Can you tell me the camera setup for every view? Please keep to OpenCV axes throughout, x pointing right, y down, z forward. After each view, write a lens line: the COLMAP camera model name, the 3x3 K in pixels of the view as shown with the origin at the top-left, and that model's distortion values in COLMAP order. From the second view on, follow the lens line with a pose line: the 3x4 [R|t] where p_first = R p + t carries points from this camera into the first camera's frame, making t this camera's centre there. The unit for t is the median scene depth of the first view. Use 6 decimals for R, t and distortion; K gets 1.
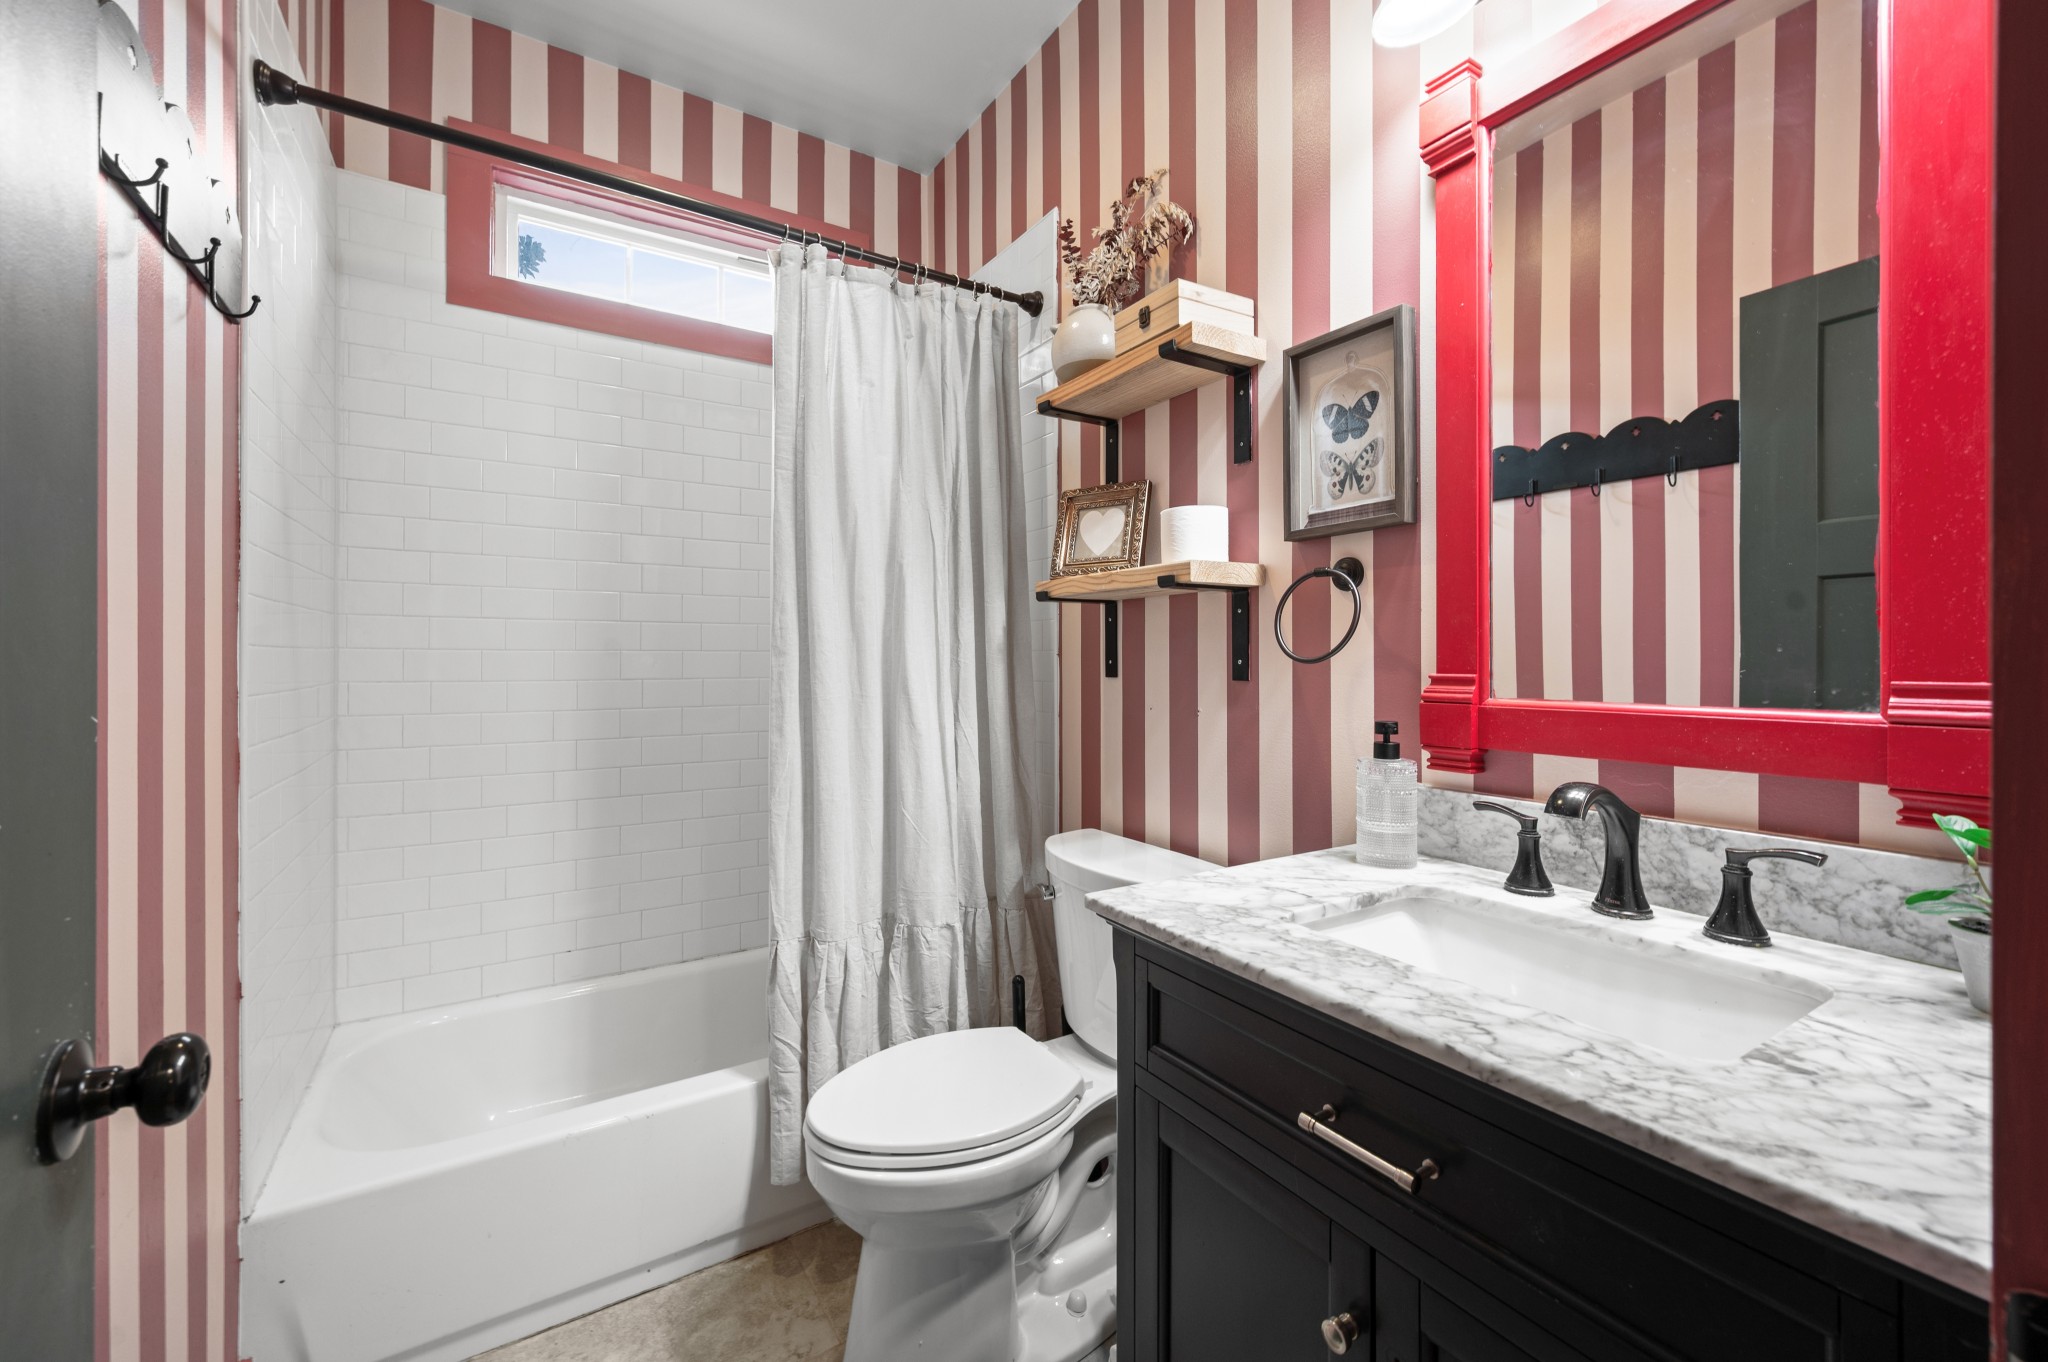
lens RADIAL K [[827.9, 0, 1023.7], [0, 827.9, 661.6], [0, 0, 1]] dist [-0.002536, 0.000398]
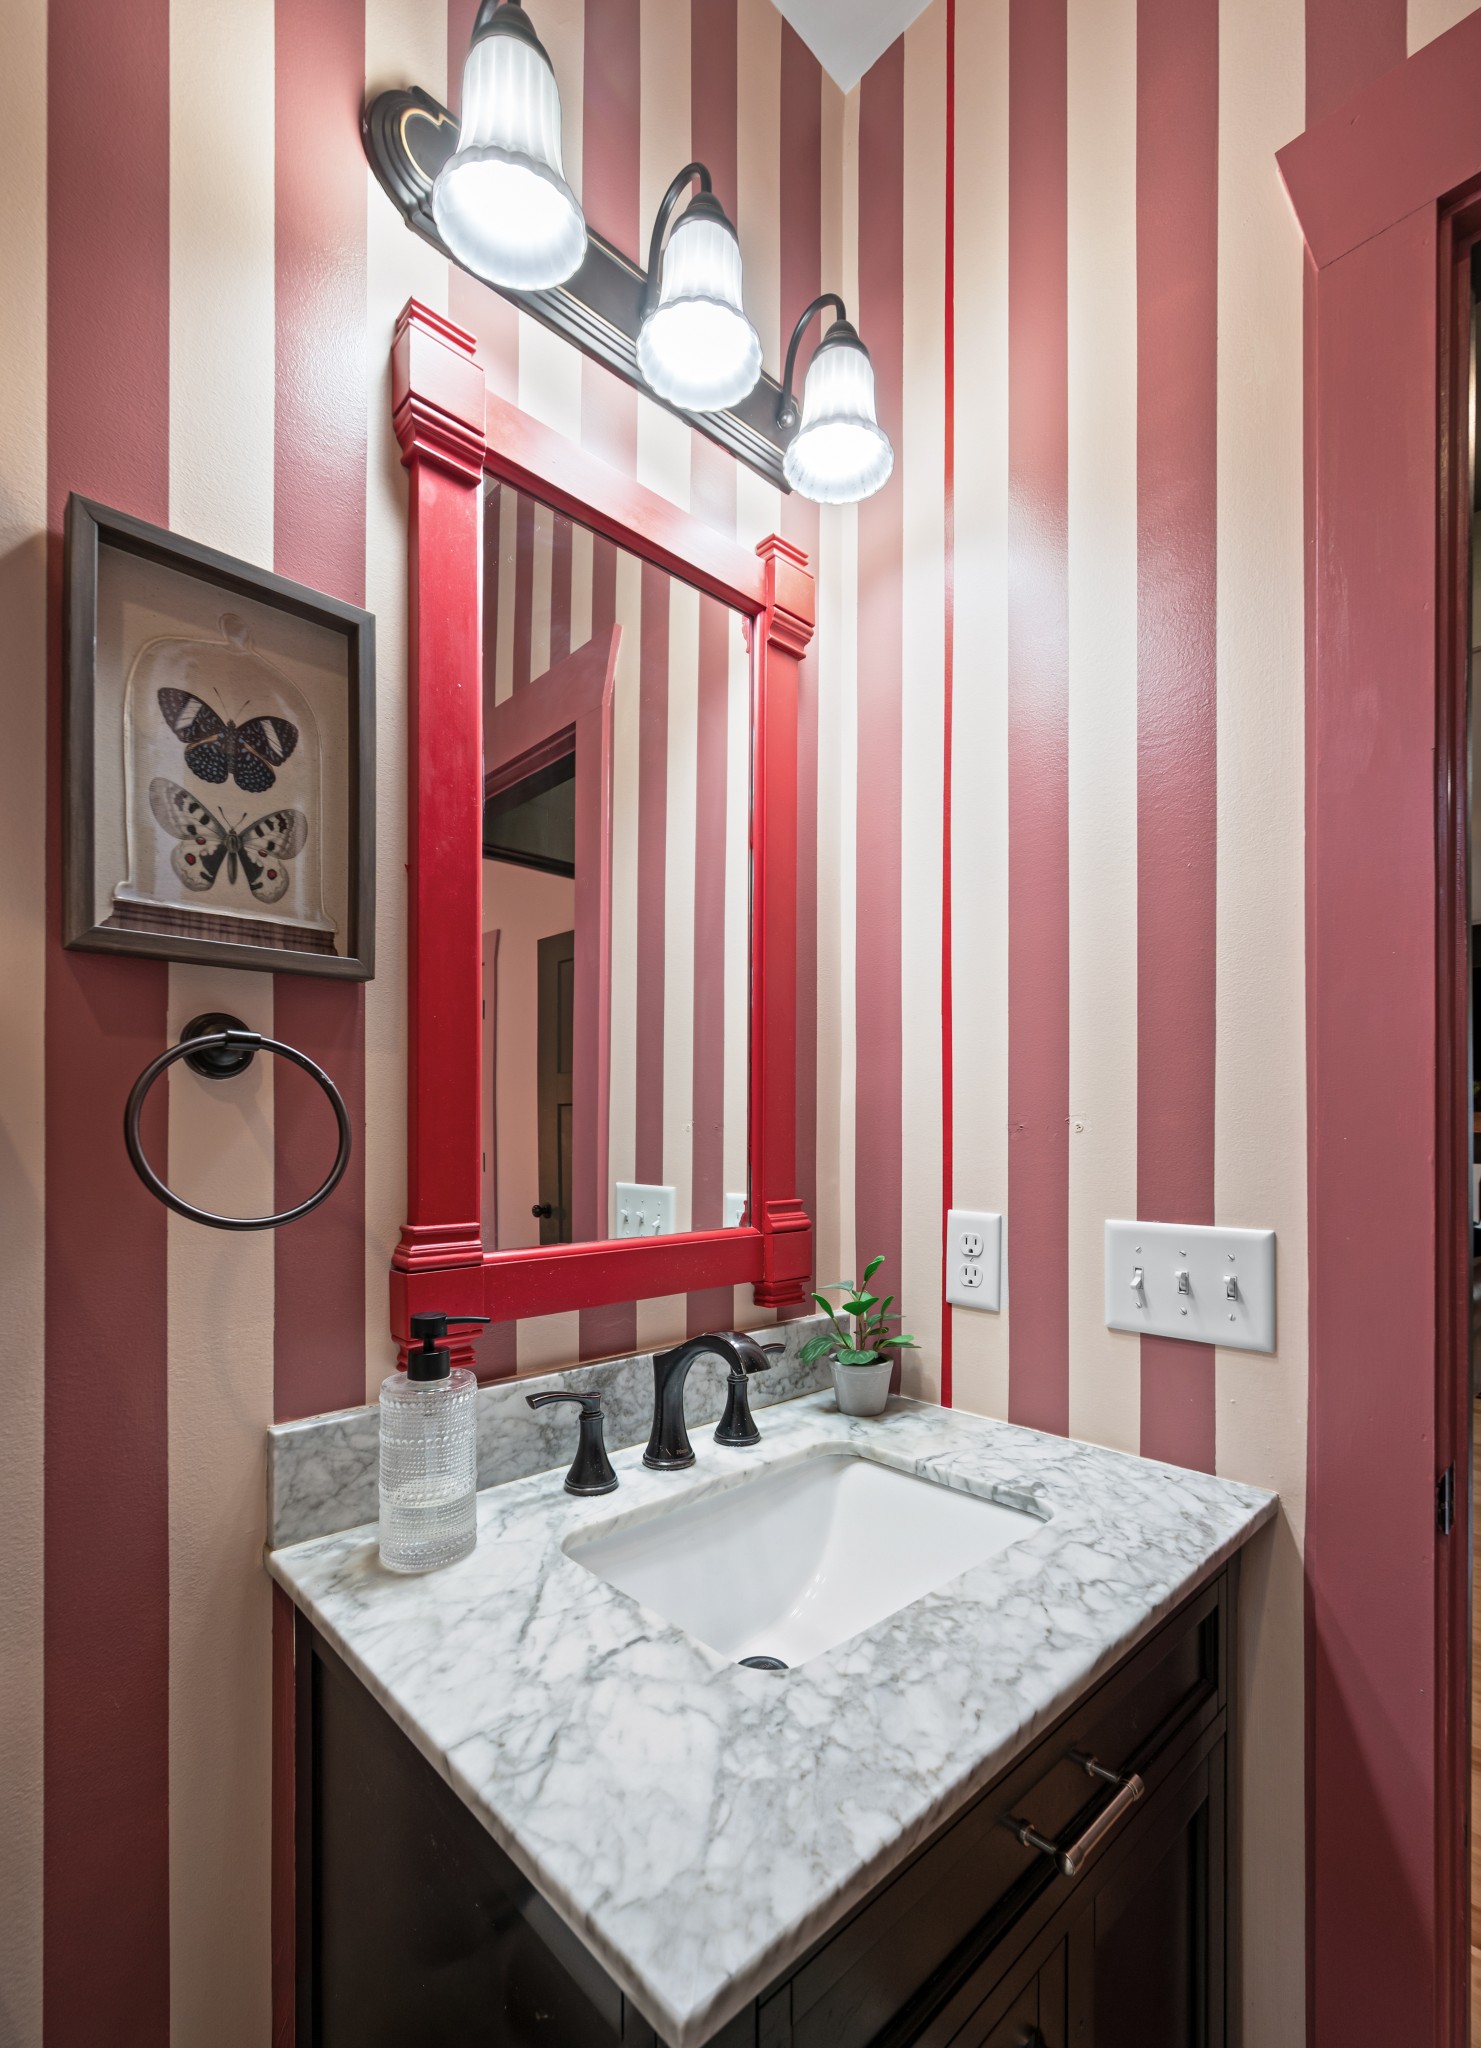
lens RADIAL K [[898.0, 0, 736.2], [0, 898.0, 1135.2], [0, 0, 1]] dist [0.015161, 0.000098]
pose [[-0.192953, 0.009324, 0.981164, -0.218652], [0.013614, 0.999884, -0.006825, -0.045280], [-0.981114, 0.012040, -0.193057, 0.828764]]
